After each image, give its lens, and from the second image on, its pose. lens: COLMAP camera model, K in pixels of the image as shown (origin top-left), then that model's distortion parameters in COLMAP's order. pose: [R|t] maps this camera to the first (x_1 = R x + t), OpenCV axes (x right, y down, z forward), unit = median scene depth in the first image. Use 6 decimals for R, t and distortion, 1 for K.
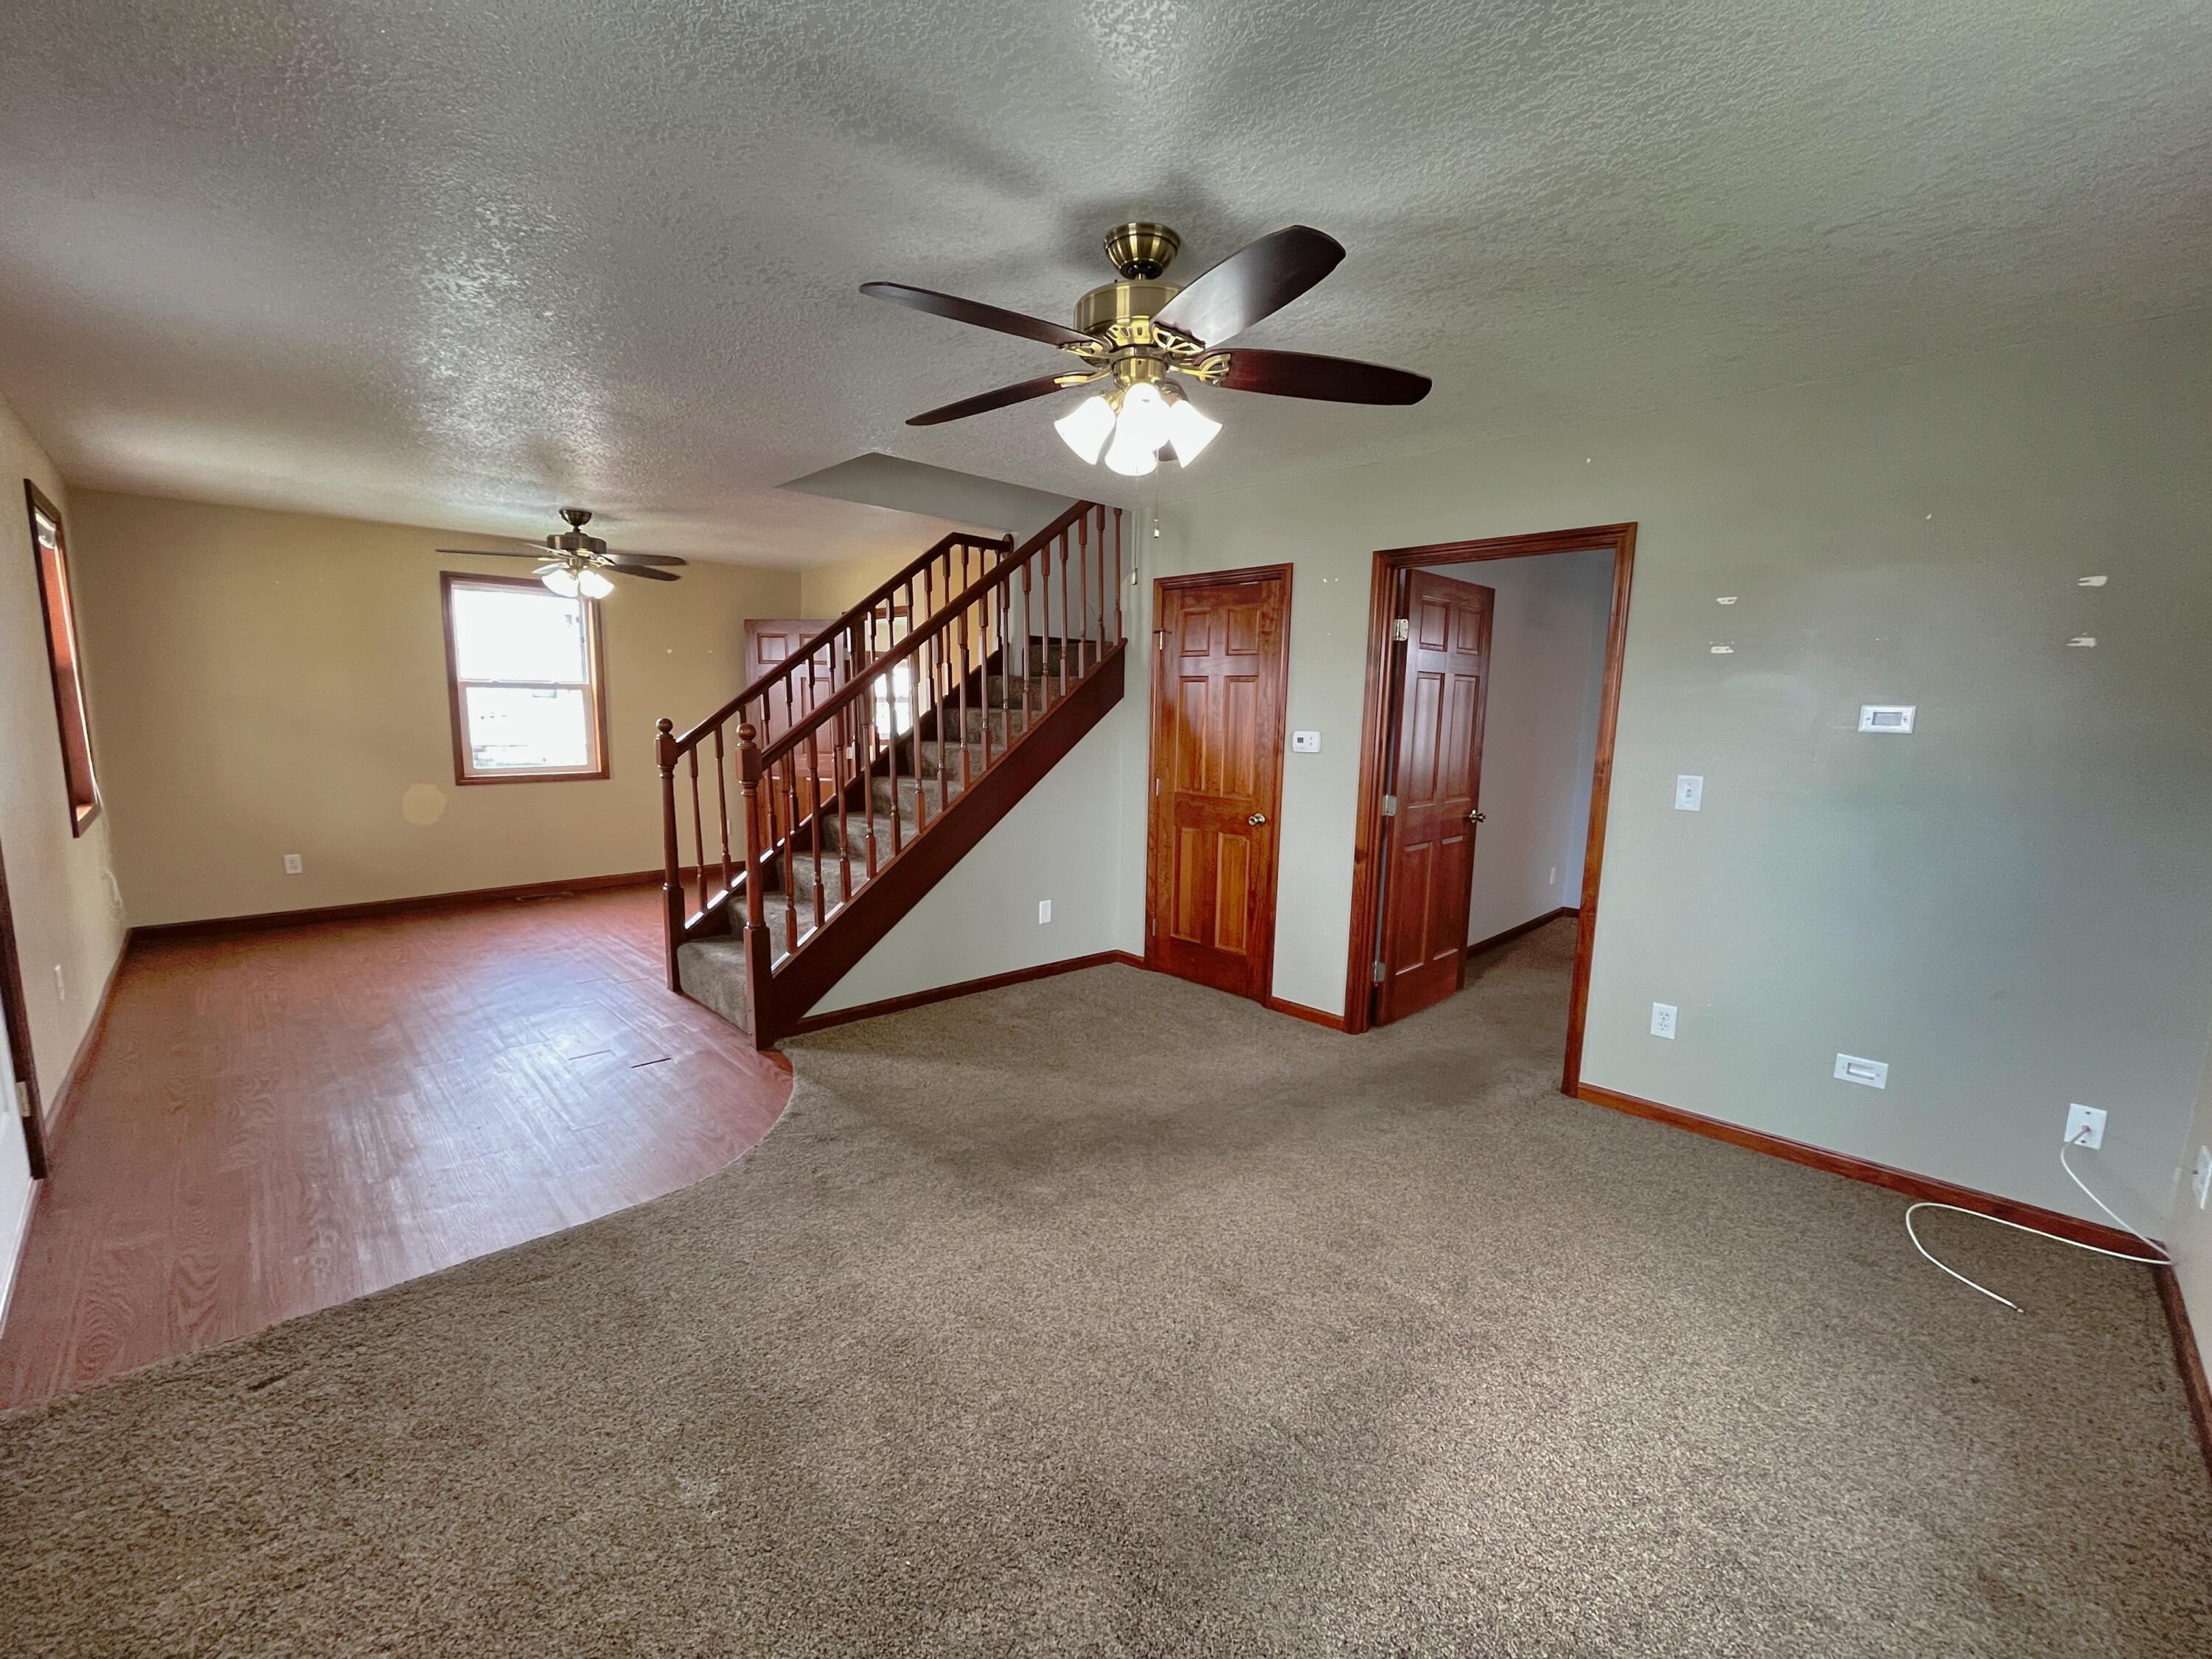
lens RADIAL K [[899.4, 0, 1102.1], [0, 899.4, 835.6], [0, 0, 1]] dist [-0.002052, -0.001070]
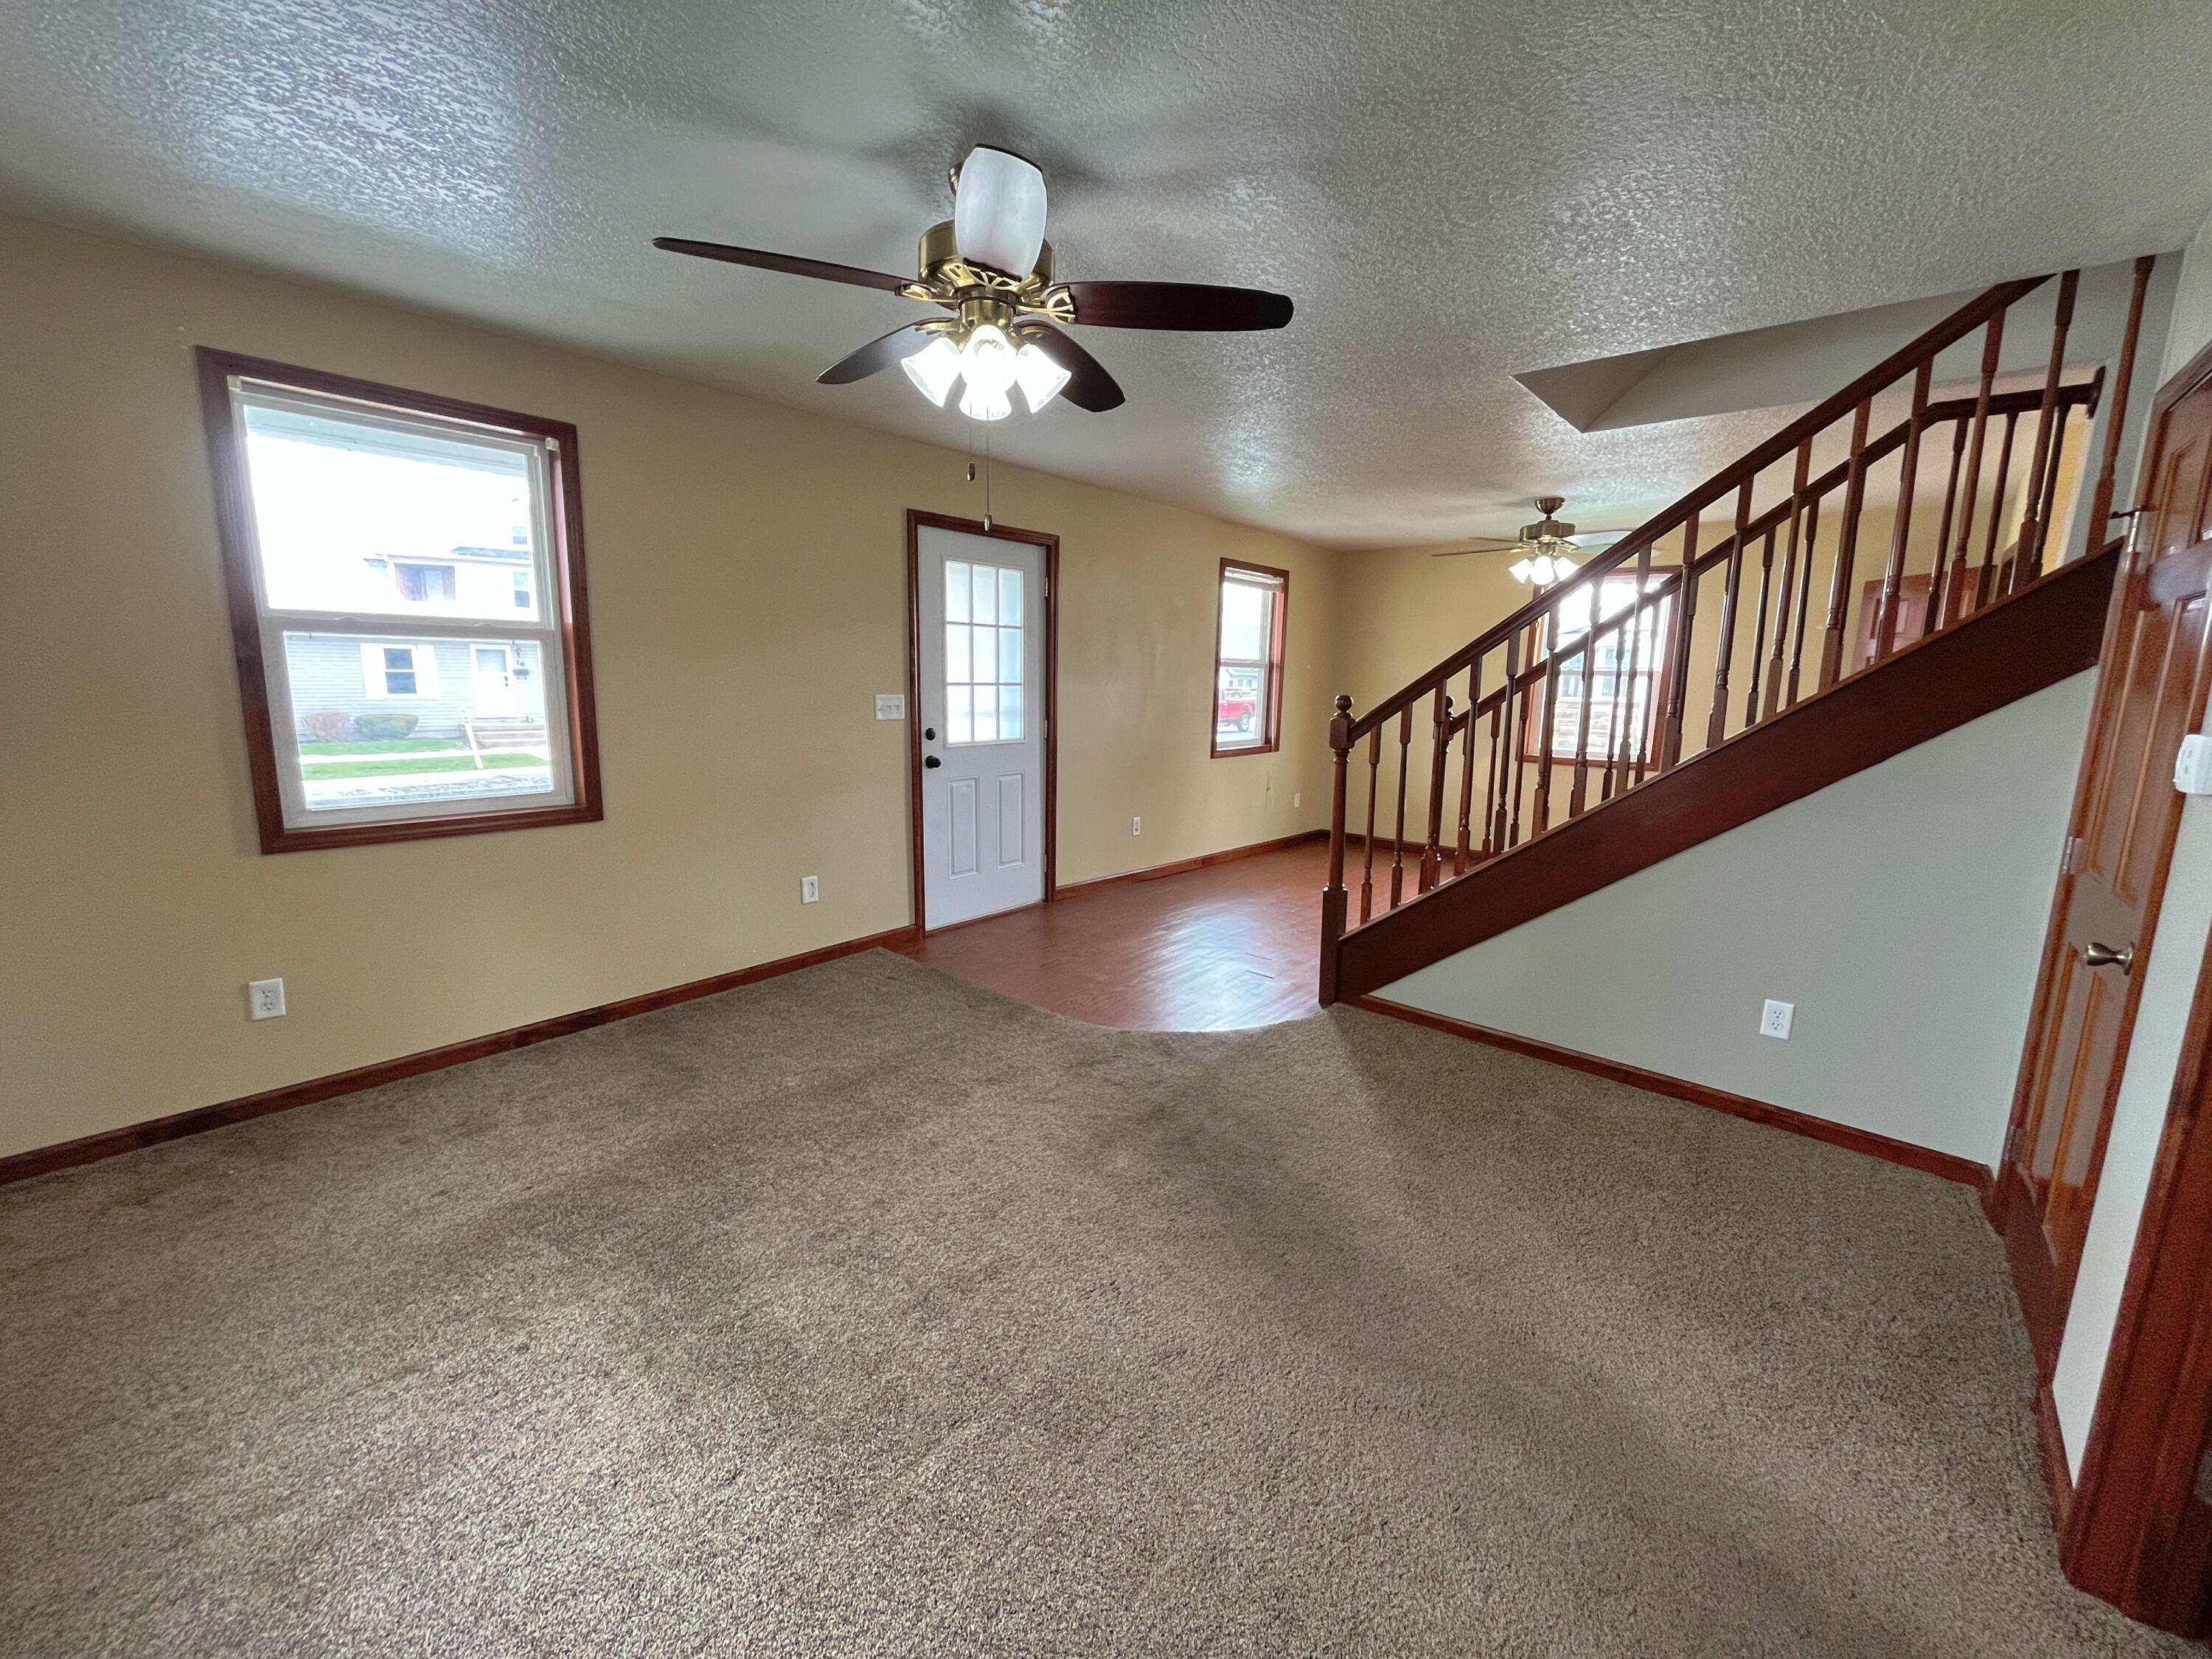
lens RADIAL K [[899.4, 0, 1102.1], [0, 899.4, 835.6], [0, 0, 1]] dist [-0.002052, -0.001070]
pose [[0.088527, 0.155964, -0.983788, 0.594250], [-0.161378, 0.976863, 0.140344, -0.060797], [0.982914, 0.146337, 0.111648, 0.580645]]
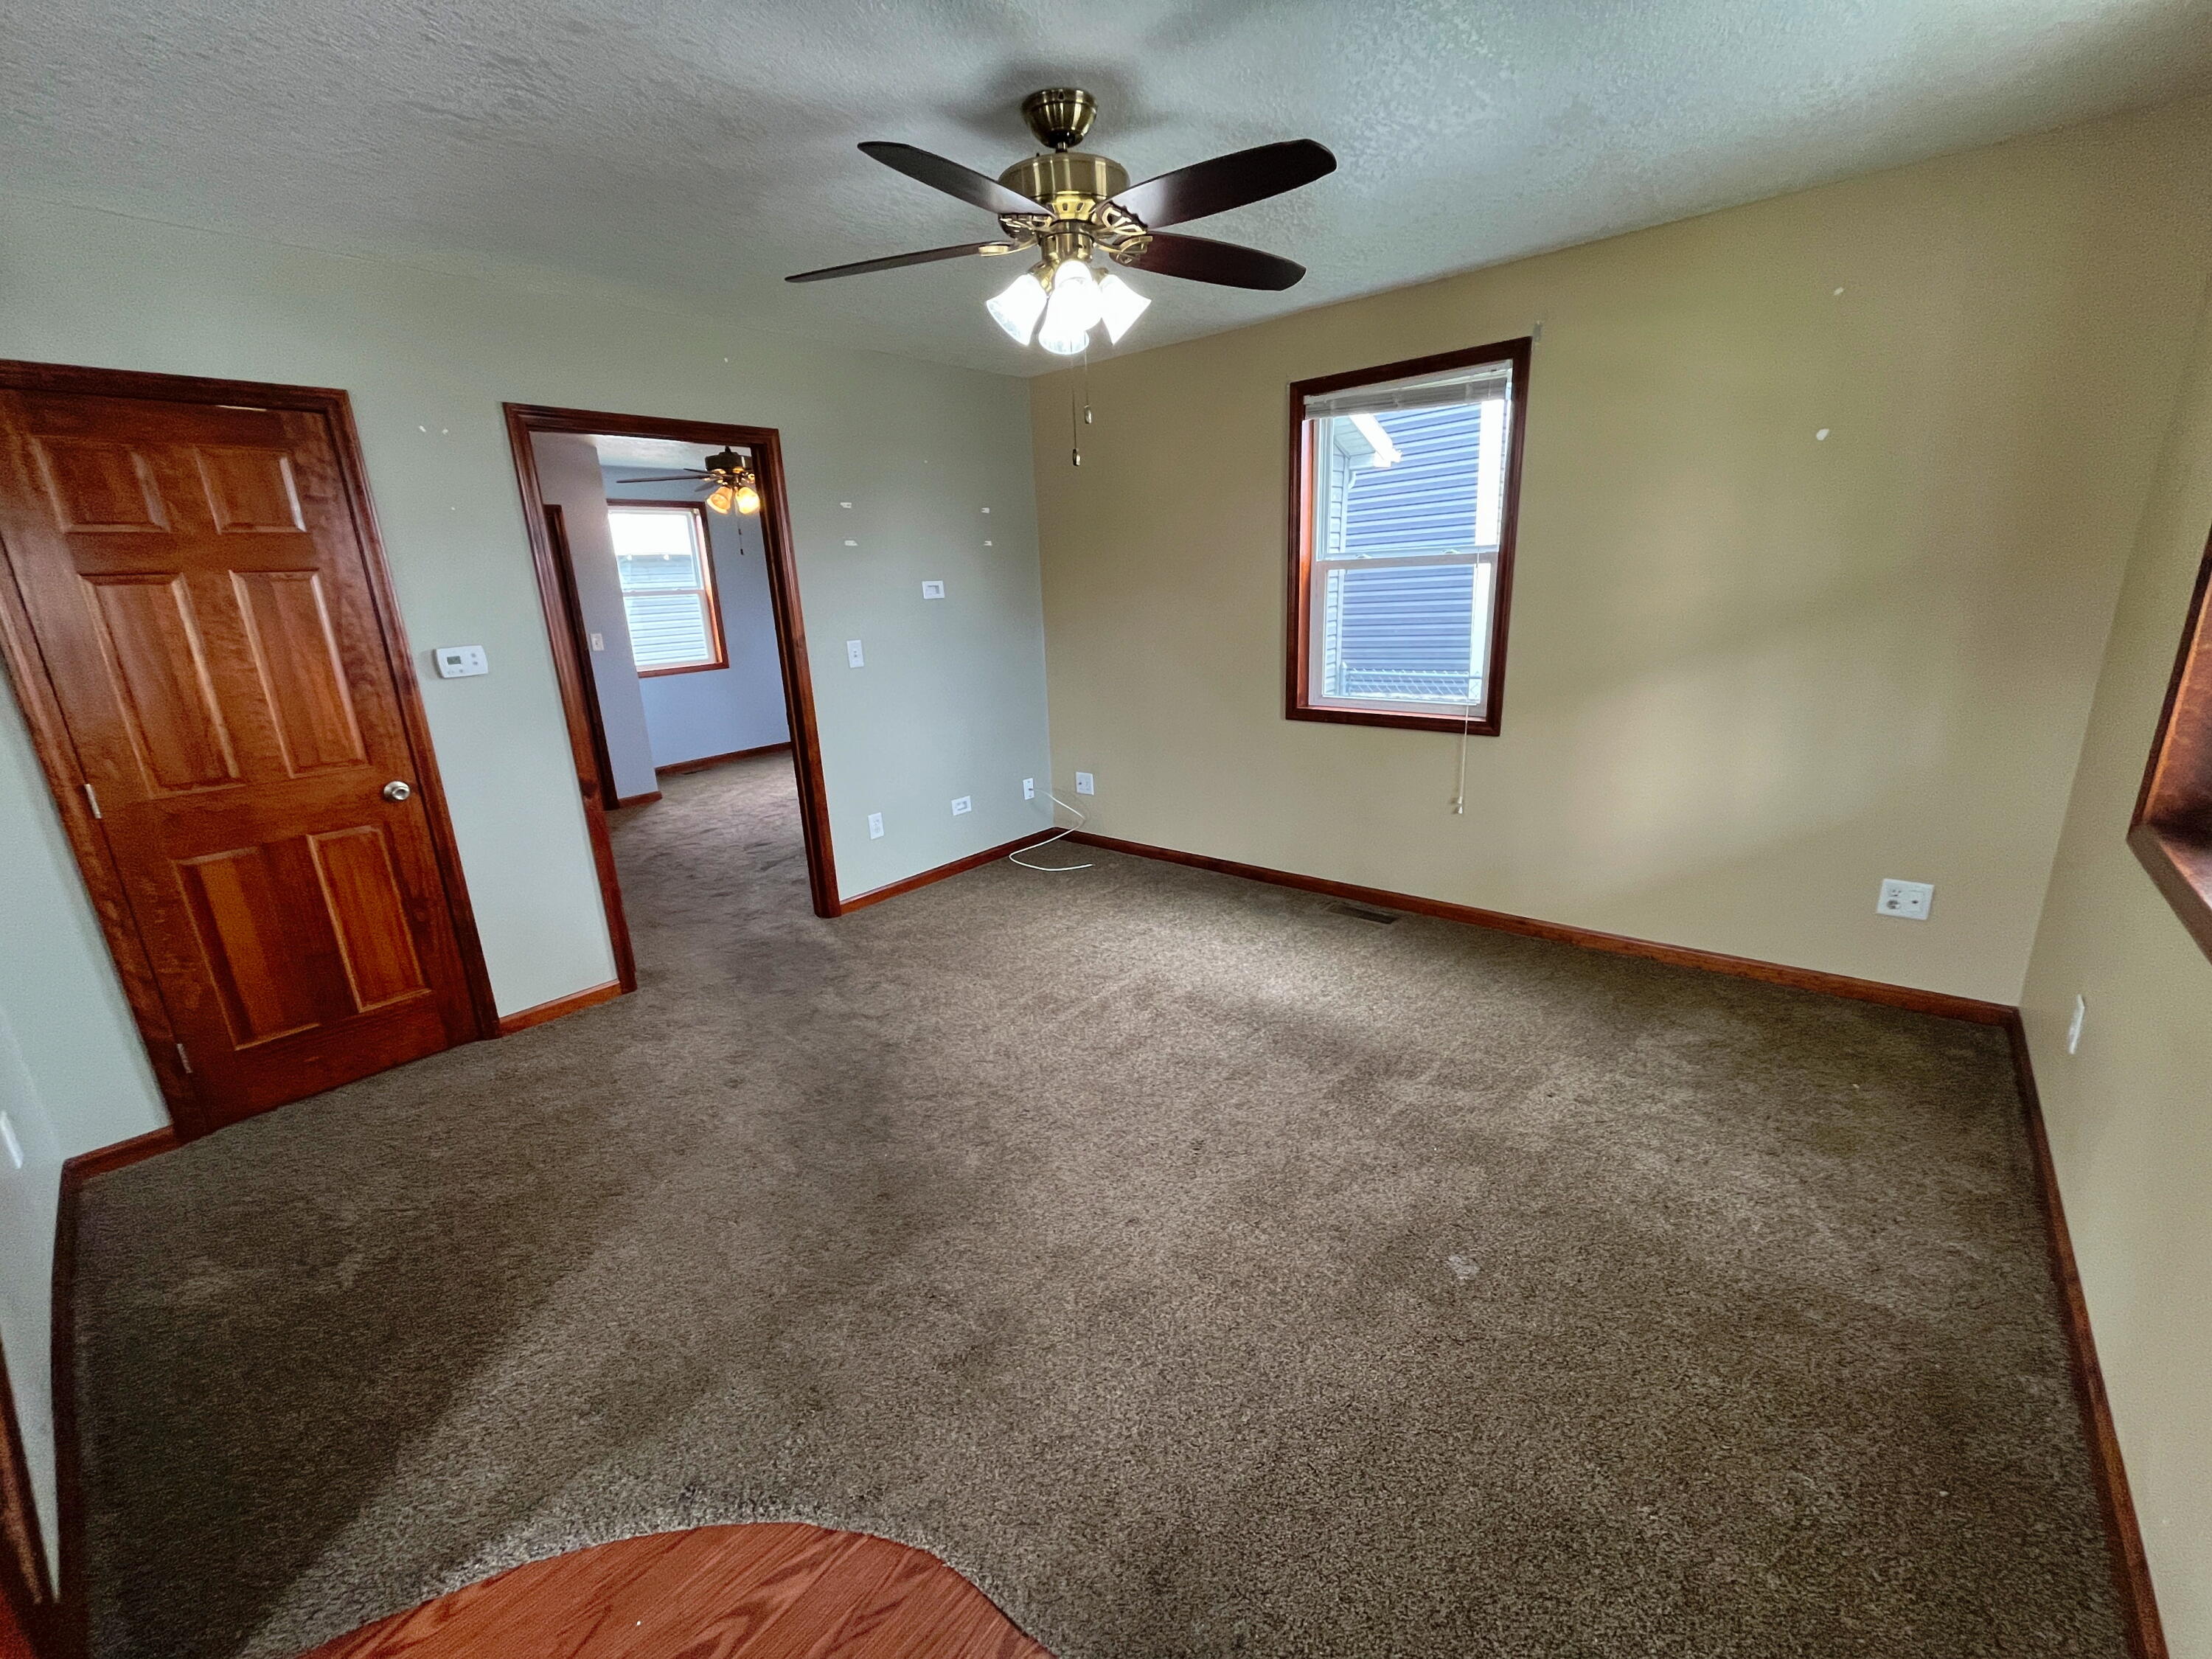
lens RADIAL K [[899.4, 0, 1102.1], [0, 899.4, 835.6], [0, 0, 1]] dist [-0.002052, -0.001070]
pose [[-0.079435, -0.289216, 0.953962, -0.588400], [0.185824, 0.935916, 0.299218, -0.102562], [-0.979367, 0.201037, -0.020601, 0.589460]]
